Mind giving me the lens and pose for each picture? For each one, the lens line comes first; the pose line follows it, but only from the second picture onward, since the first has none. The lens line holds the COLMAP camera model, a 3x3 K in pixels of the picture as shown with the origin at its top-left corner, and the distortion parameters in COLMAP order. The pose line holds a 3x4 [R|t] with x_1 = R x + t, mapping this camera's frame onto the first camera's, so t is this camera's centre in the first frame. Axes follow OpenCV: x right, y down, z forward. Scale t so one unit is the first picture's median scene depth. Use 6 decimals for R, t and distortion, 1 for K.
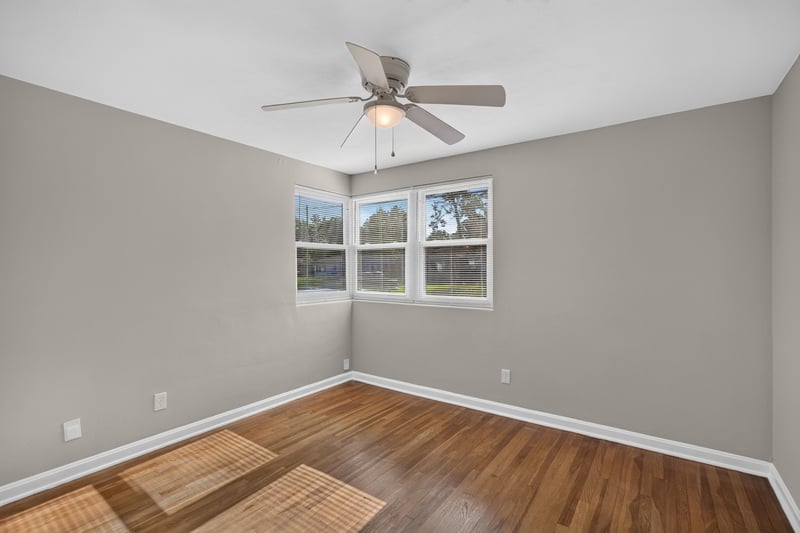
lens RADIAL K [[372.3, 0, 404.0], [0, 372.3, 261.9], [0, 0, 1]] dist [-0.011756, 0.000288]
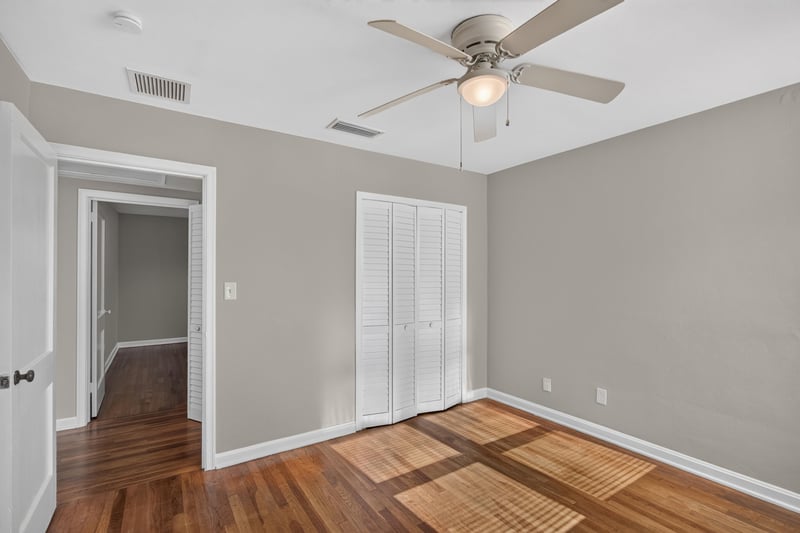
lens RADIAL K [[372.3, 0, 404.0], [0, 372.3, 261.9], [0, 0, 1]] dist [-0.011756, 0.000288]
pose [[-0.366994, -0.028193, -0.929796, 0.687571], [0.008558, 0.999396, -0.033681, 0.012105], [0.930184, -0.020318, -0.366531, 1.010747]]
